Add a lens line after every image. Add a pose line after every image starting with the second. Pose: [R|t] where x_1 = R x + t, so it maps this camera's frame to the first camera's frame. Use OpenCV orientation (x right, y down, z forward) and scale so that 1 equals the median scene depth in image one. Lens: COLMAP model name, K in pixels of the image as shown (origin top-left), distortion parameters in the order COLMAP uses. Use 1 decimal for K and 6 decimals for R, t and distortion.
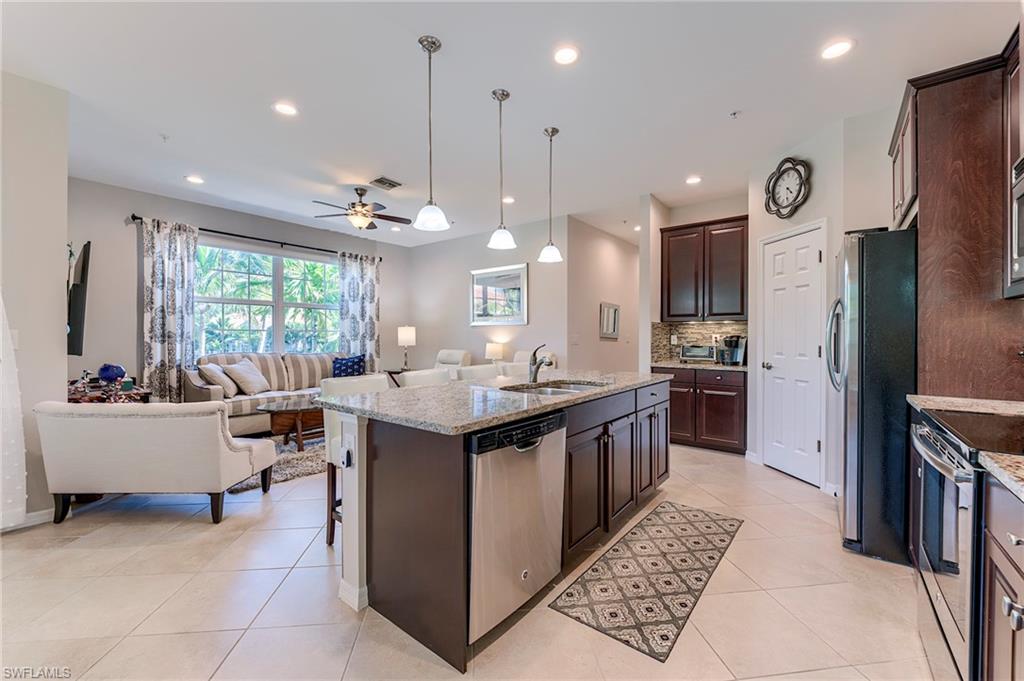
lens RADIAL K [[406.9, 0, 511.5], [0, 406.9, 339.5], [0, 0, 1]] dist [-0.008651, -0.000256]
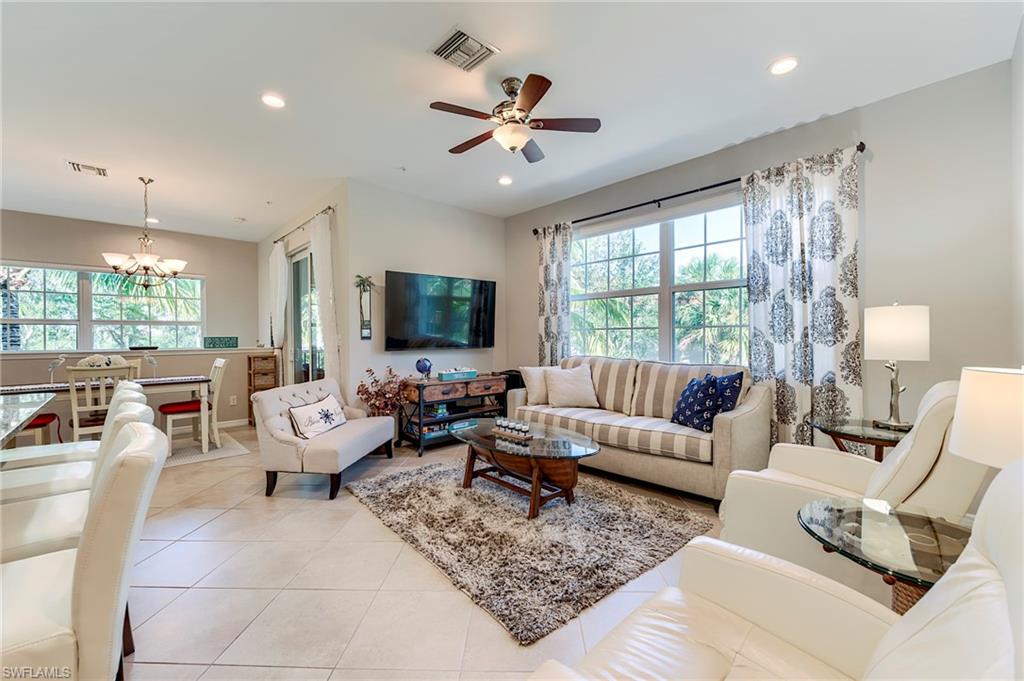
lens RADIAL K [[410.2, 0, 512.0], [0, 410.2, 339.4], [0, 0, 1]] dist [-0.008707, -0.000815]
pose [[-0.135830, 0.004035, -0.990724, 0.212655], [-0.001173, 0.999990, 0.004234, -0.006279], [0.990732, 0.001737, -0.135823, 1.106945]]
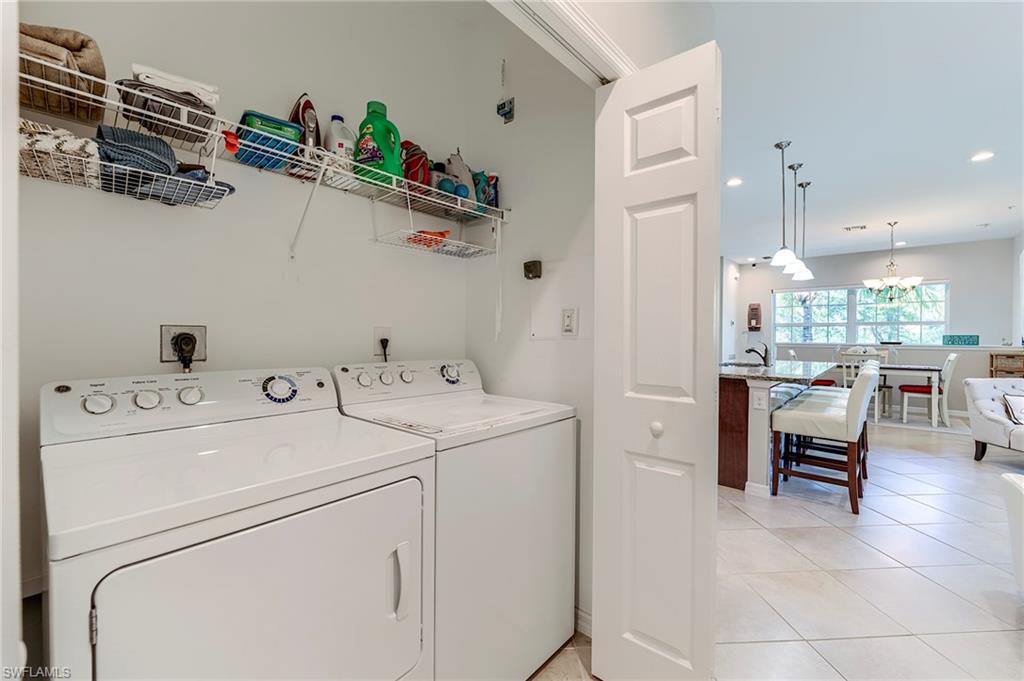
lens RADIAL K [[413.1, 0, 512.5], [0, 413.1, 339.4], [0, 0, 1]] dist [-0.008501, -0.000794]
pose [[-0.997849, -0.007342, 0.065136, 0.536705], [-0.006204, 0.999825, 0.017650, -0.008149], [-0.065254, 0.017208, -0.997720, 1.553826]]
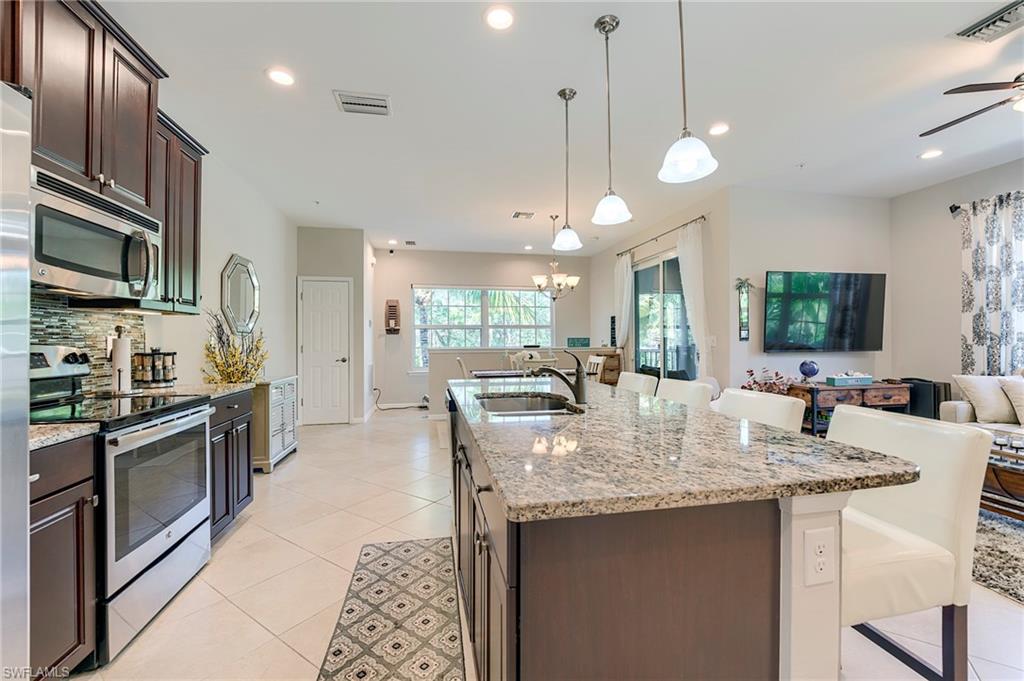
lens RADIAL K [[413.1, 0, 512.5], [0, 413.1, 339.4], [0, 0, 1]] dist [-0.008501, -0.000794]
pose [[-0.642473, -0.000156, -0.766308, 0.420560], [-0.003724, 0.999989, 0.002918, -0.005568], [0.766299, 0.004729, -0.642467, 0.841272]]
